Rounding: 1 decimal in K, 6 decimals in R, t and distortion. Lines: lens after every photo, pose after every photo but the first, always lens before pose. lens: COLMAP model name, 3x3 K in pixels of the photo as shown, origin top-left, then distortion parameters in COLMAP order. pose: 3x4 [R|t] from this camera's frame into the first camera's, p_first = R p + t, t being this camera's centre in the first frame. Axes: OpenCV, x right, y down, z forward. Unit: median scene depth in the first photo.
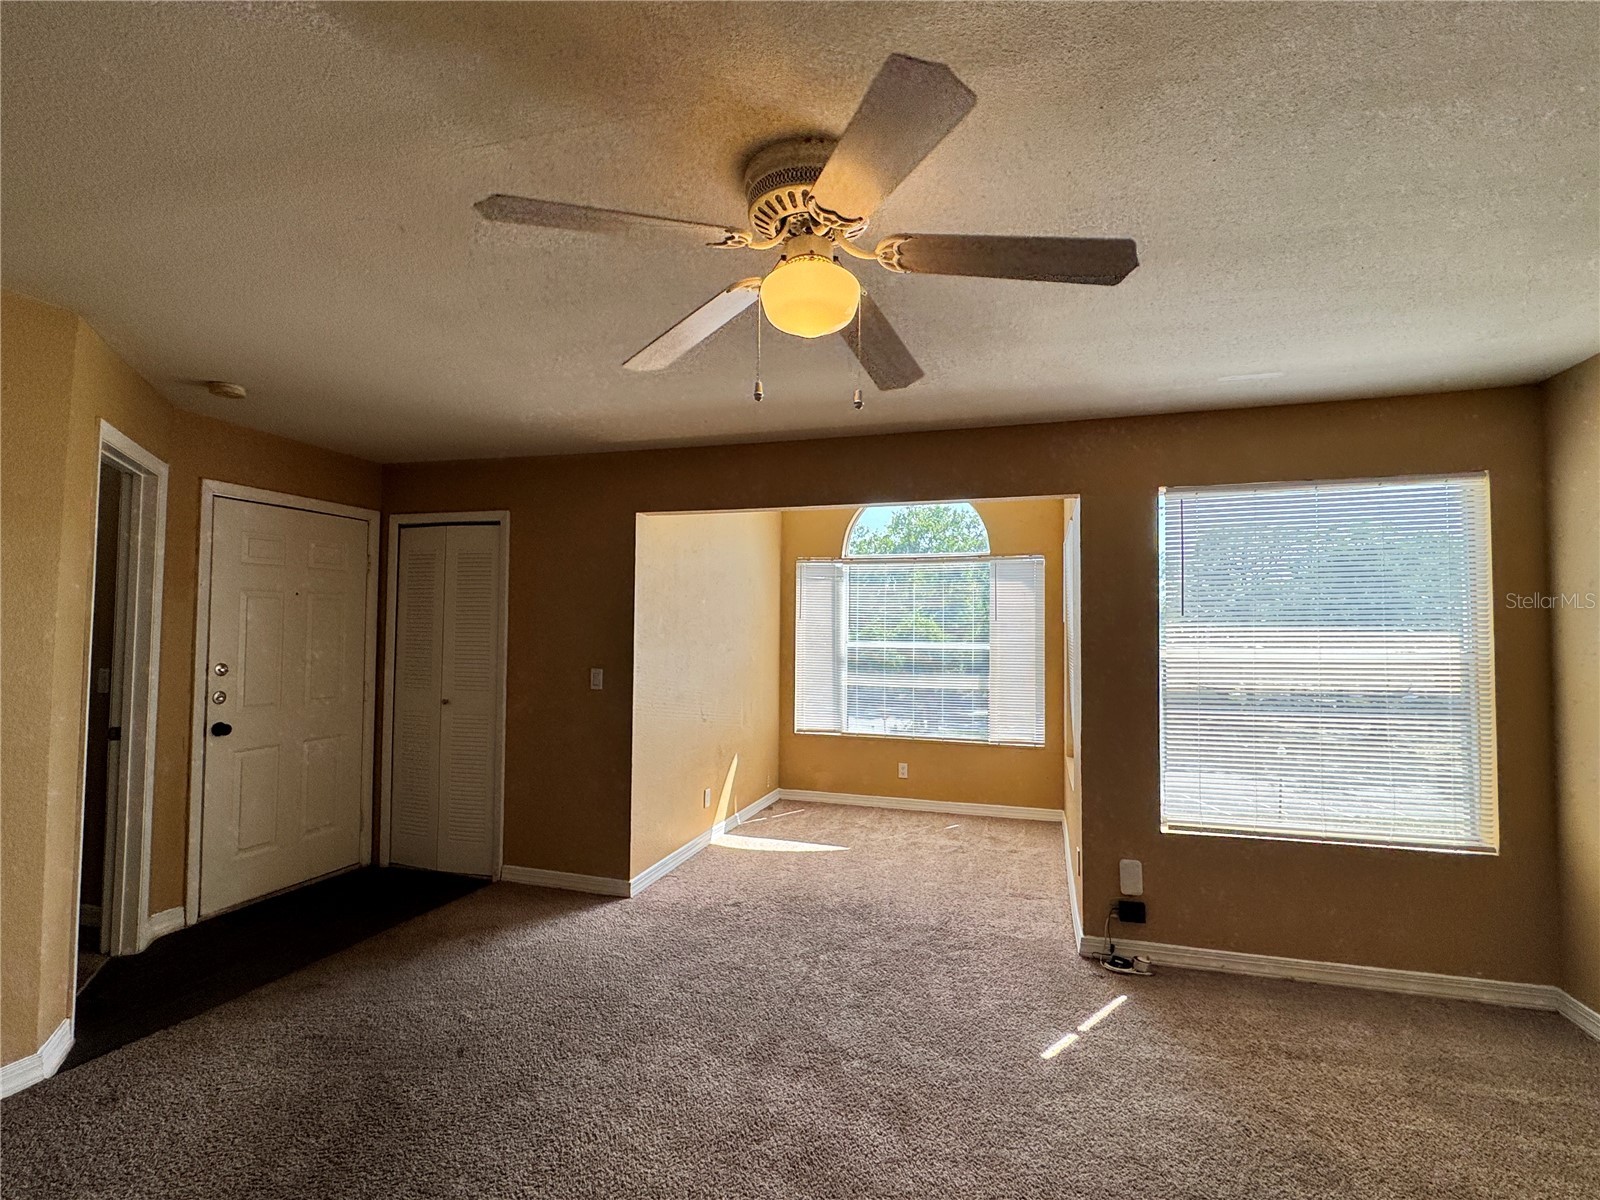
lens RADIAL K [[770.9, 0, 800.0], [0, 770.9, 600.0], [0, 0, 1]] dist [0.000445, 0.000189]
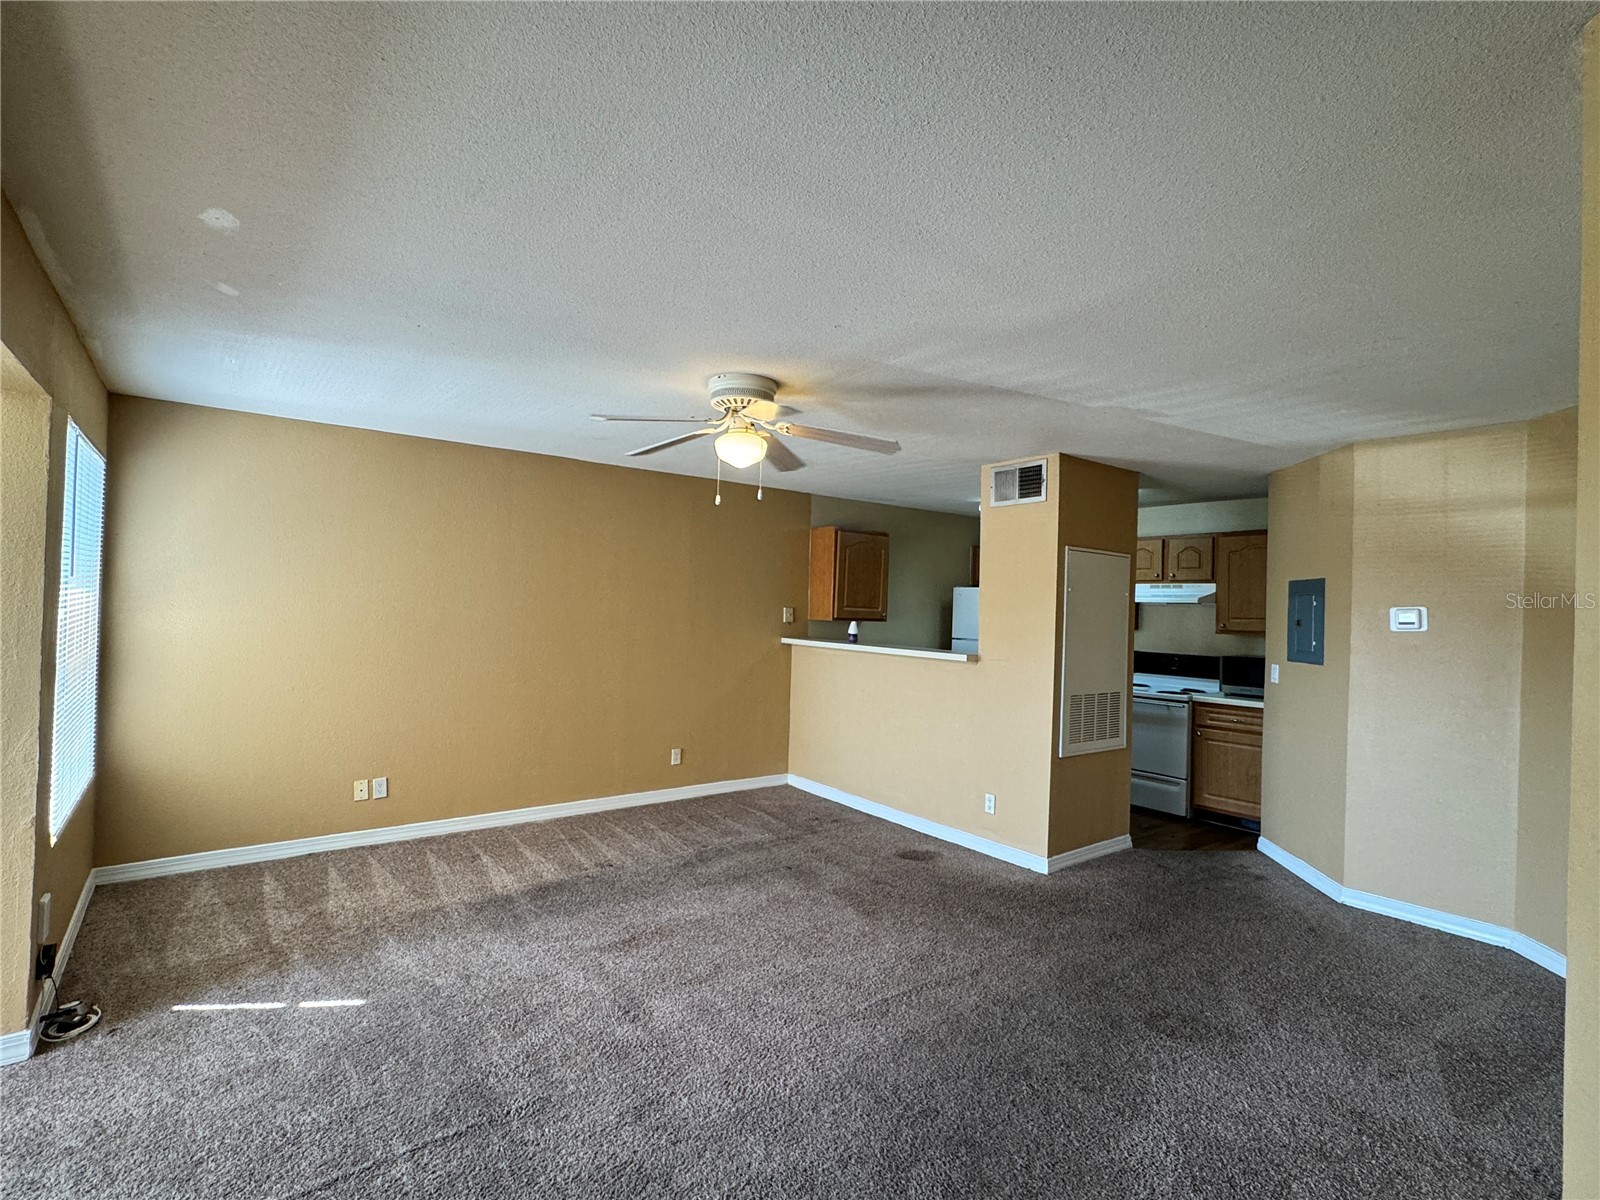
lens RADIAL K [[770.9, 0, 800.0], [0, 770.9, 600.0], [0, 0, 1]] dist [0.000445, 0.000189]
pose [[-0.820940, -0.025146, 0.570461, -0.678151], [-0.058374, 0.997492, -0.040035, 0.035209], [-0.568023, -0.066166, -0.820348, 1.361623]]
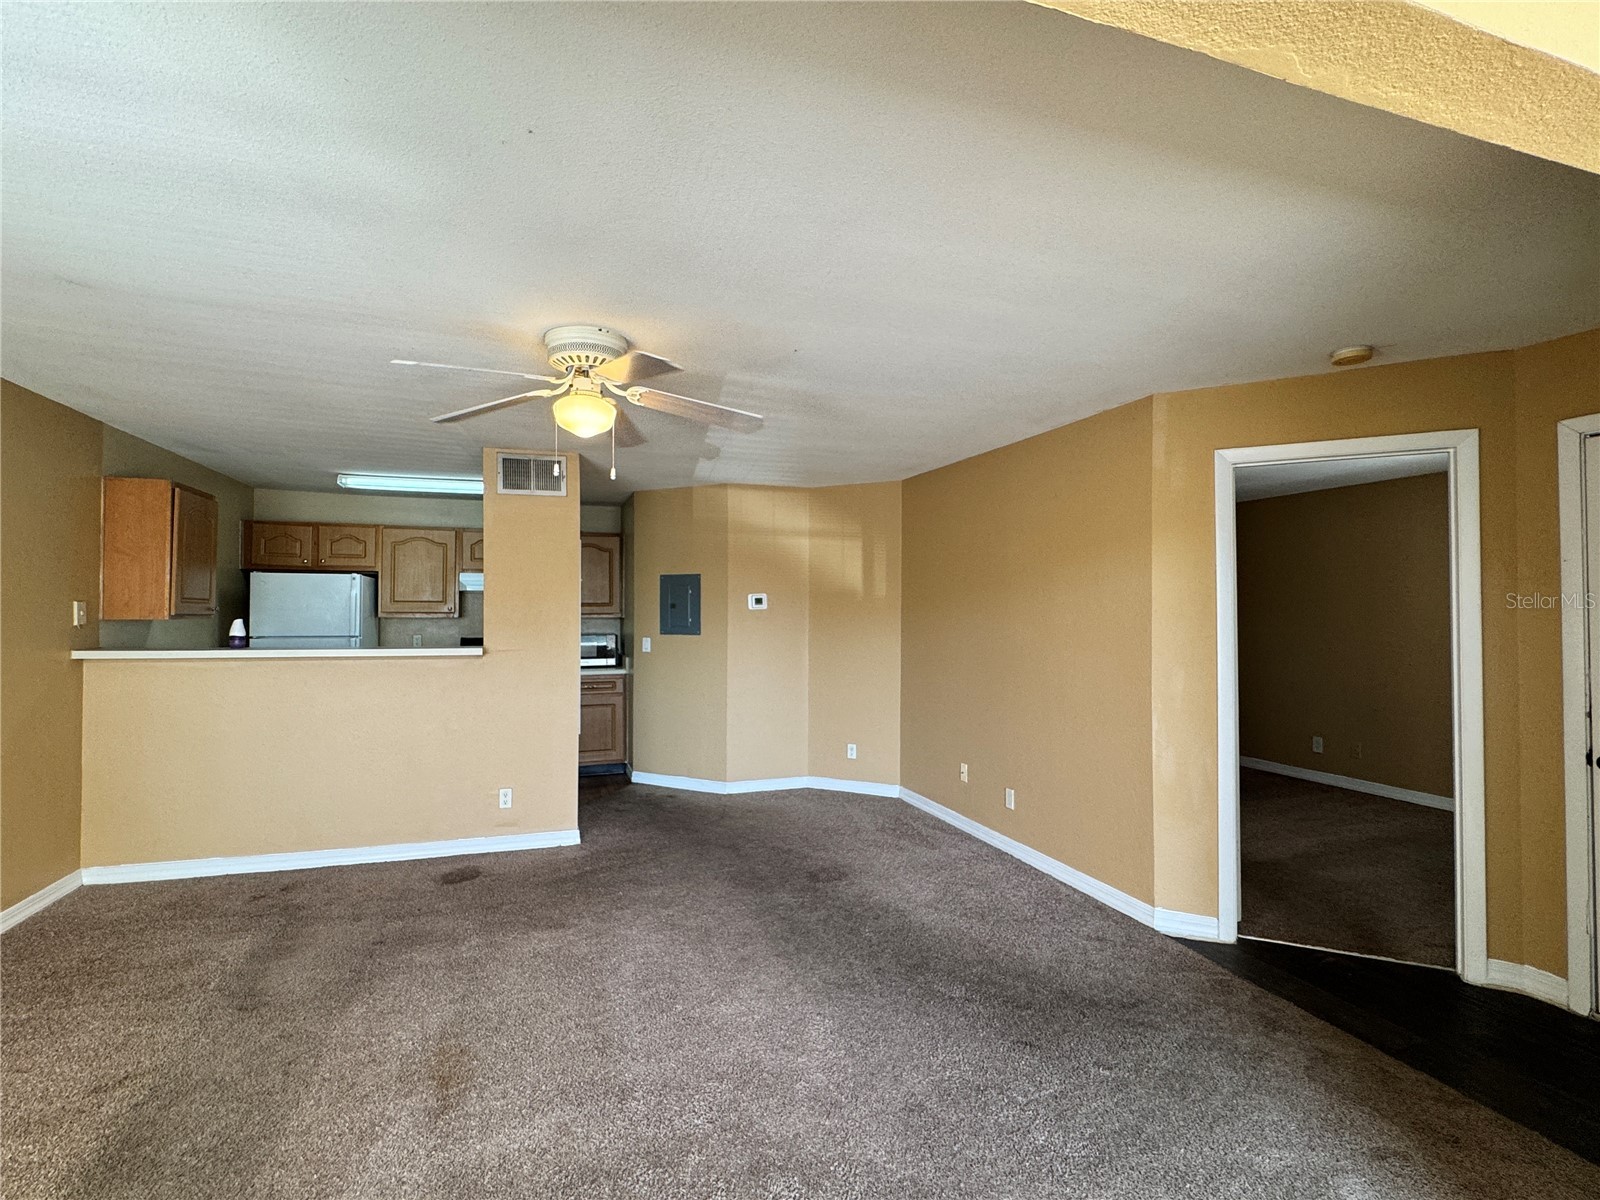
lens RADIAL K [[770.9, 0, 800.0], [0, 770.9, 600.0], [0, 0, 1]] dist [0.000445, 0.000189]
pose [[-0.799818, -0.017152, -0.599998, 0.341178], [0.014812, 0.998723, -0.048296, 0.052085], [0.600060, -0.047515, -0.798542, 1.418582]]
